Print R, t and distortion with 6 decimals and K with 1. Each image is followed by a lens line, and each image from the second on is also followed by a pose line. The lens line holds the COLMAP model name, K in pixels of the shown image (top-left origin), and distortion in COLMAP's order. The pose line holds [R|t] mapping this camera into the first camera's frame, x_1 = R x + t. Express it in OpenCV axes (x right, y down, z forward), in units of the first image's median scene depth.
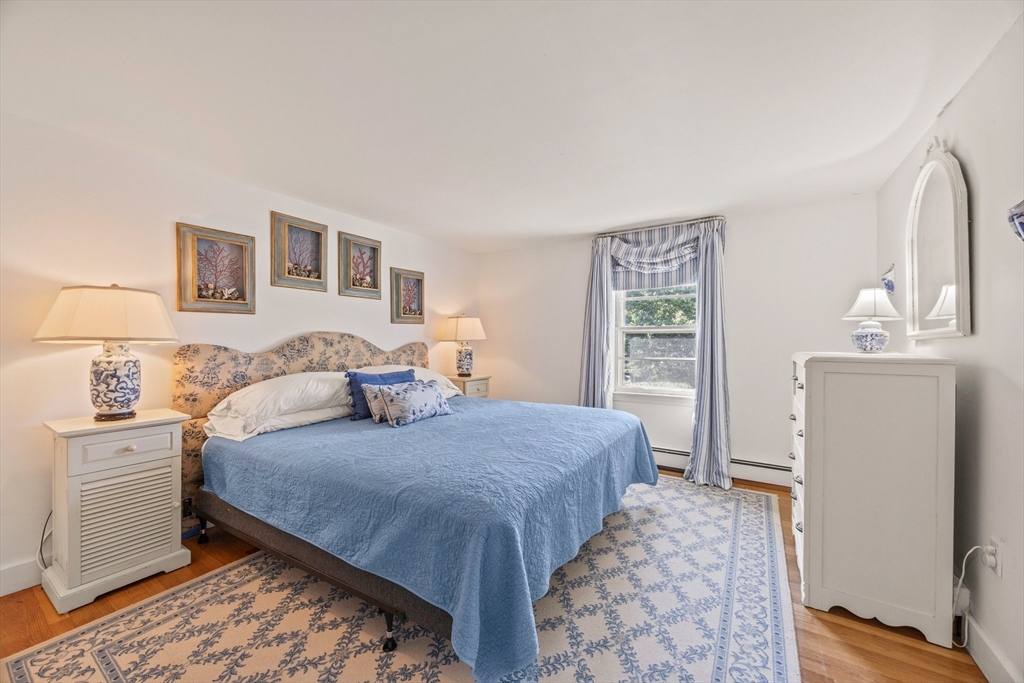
lens RADIAL K [[391.6, 0, 512.2], [0, 391.6, 335.9], [0, 0, 1]] dist [-0.006084, -0.001373]
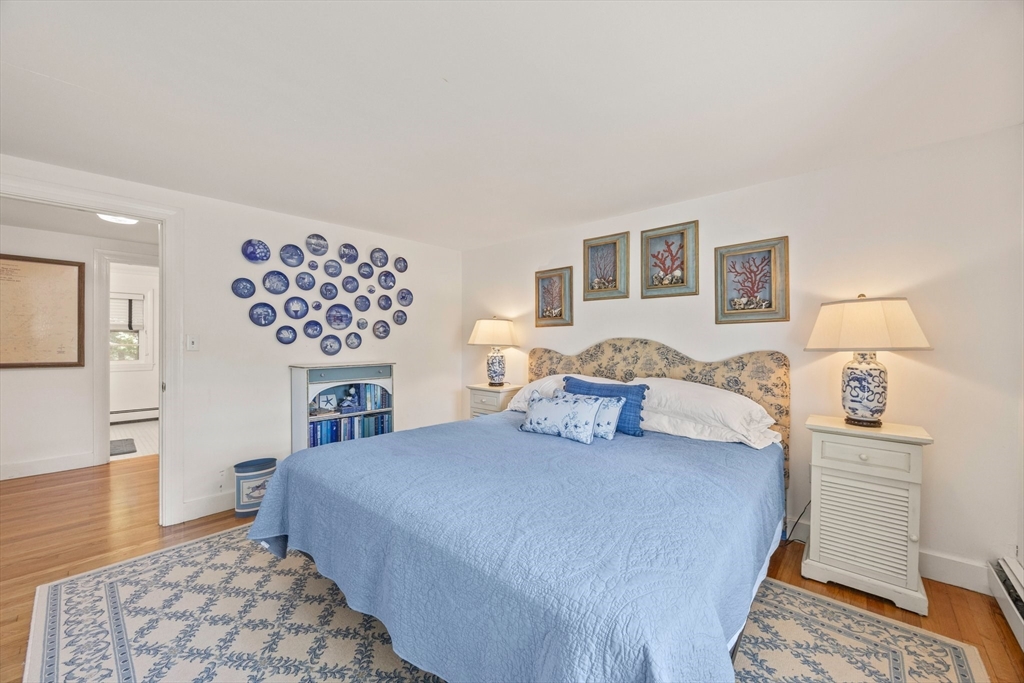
lens RADIAL K [[391.6, 0, 515.7], [0, 391.6, 346.5], [0, 0, 1]] dist [-0.006084, -0.001373]
pose [[-0.163150, 0.004483, -0.986591, 0.583247], [-0.000060, 0.999990, 0.004554, 0.006427], [0.986601, 0.000802, -0.163148, 0.933070]]
